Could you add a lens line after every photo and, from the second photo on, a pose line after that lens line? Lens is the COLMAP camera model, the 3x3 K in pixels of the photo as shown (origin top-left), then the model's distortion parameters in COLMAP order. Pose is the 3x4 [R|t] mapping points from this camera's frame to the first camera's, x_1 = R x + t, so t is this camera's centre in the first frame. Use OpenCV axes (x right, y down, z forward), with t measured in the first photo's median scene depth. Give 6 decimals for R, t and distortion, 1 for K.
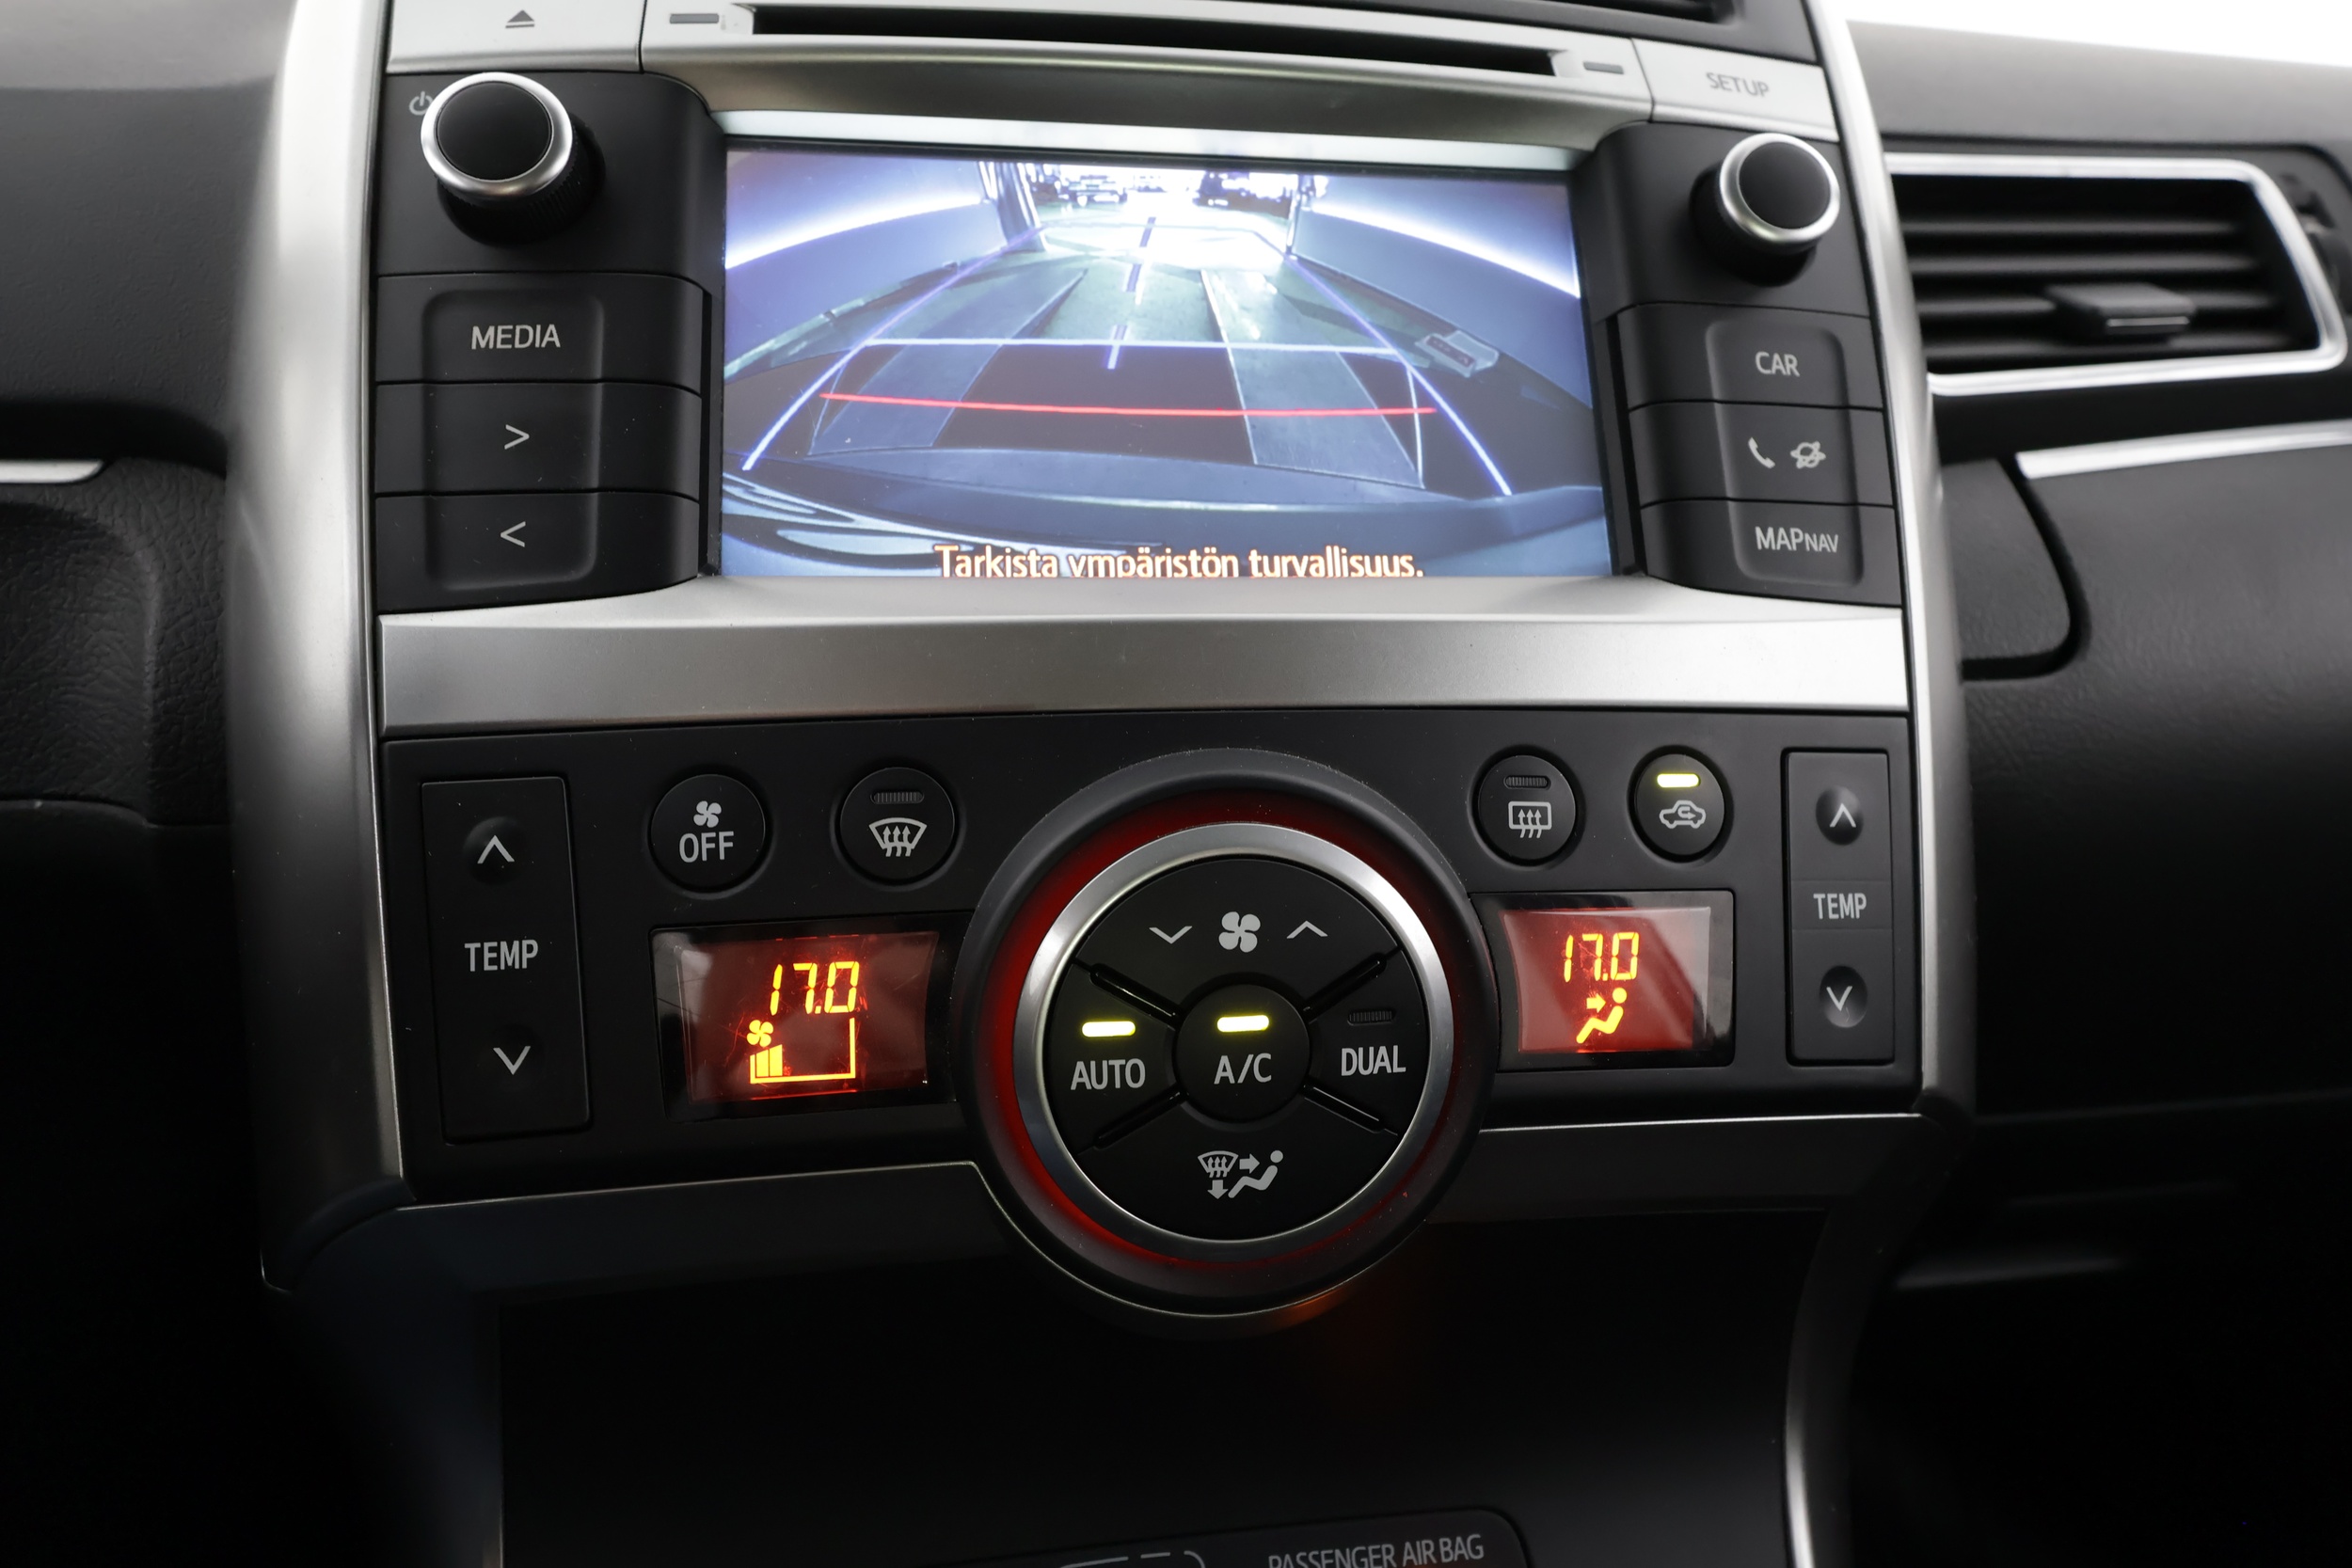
lens RADIAL K [[1429.0, 0, 1164.0], [0, 1429.0, 783.2], [0, 0, 1]] dist [0.010723, -0.001348]
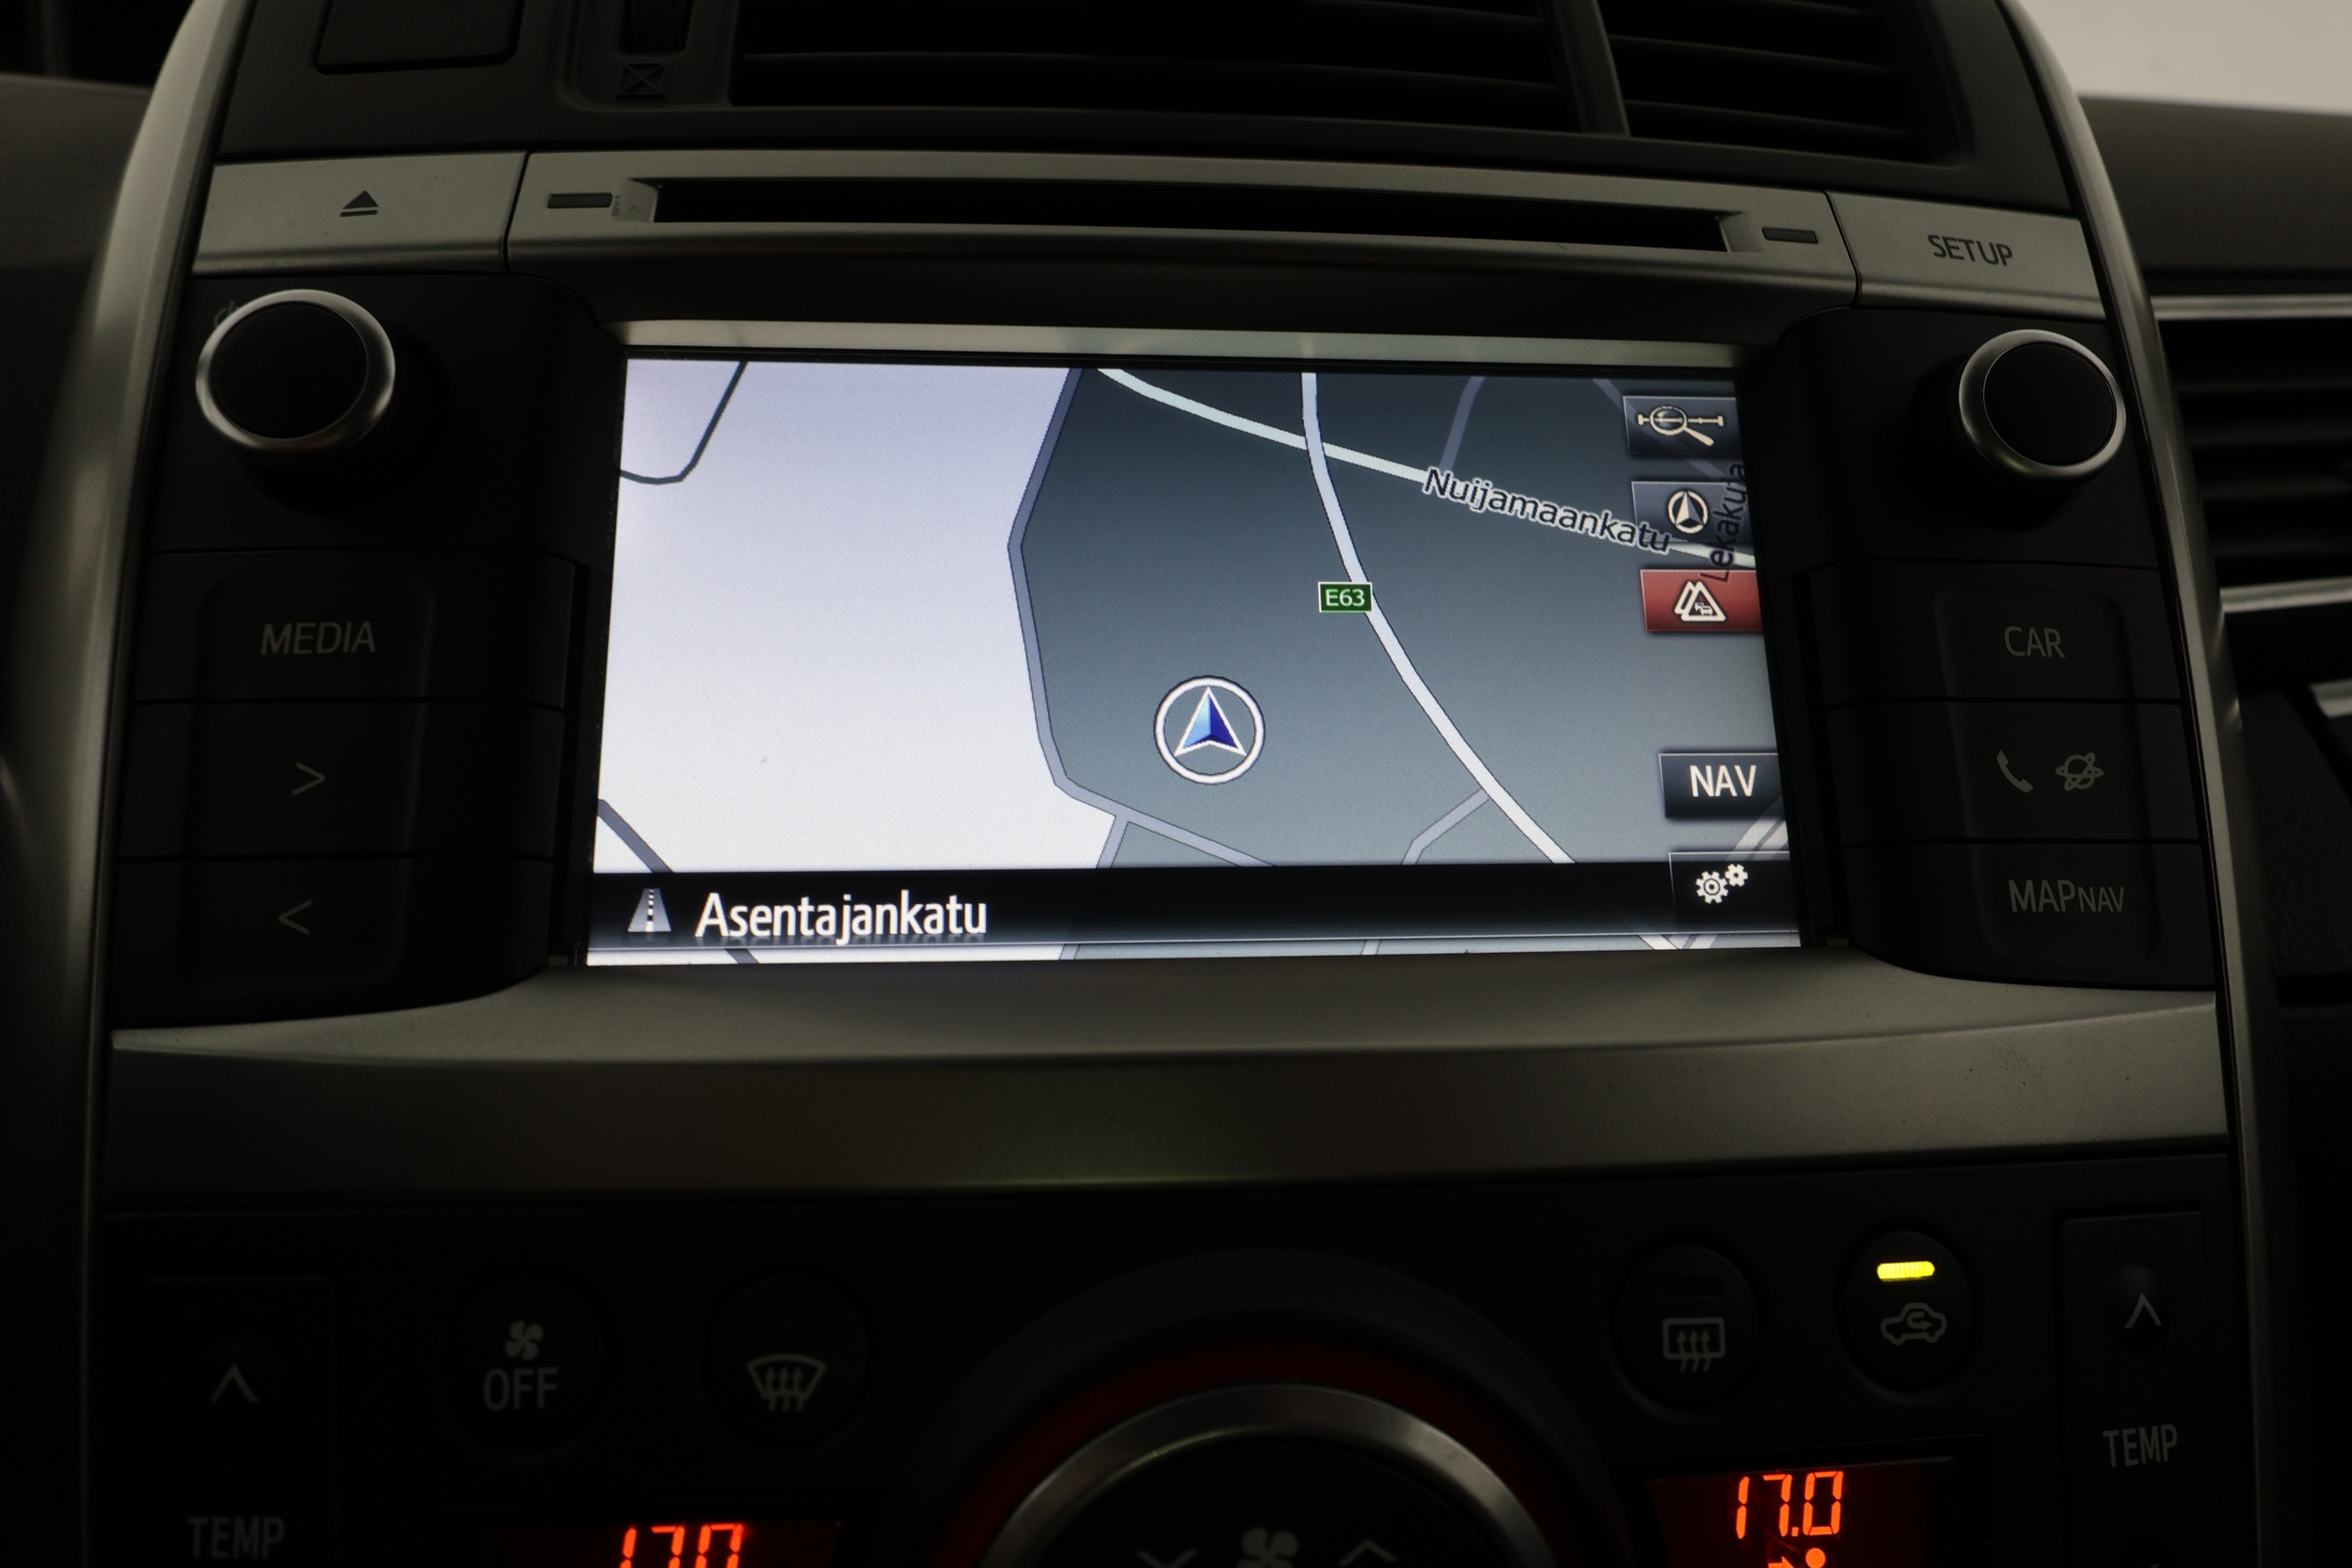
lens RADIAL K [[1429.0, 0, 1164.0], [0, 1429.0, 783.2], [0, 0, 1]] dist [0.010723, -0.001348]
pose [[0.998033, 0.014024, -0.061104, 0.035512], [-0.014794, 0.999817, -0.012166, -0.228036], [0.060922, 0.013046, 0.998057, 0.272963]]
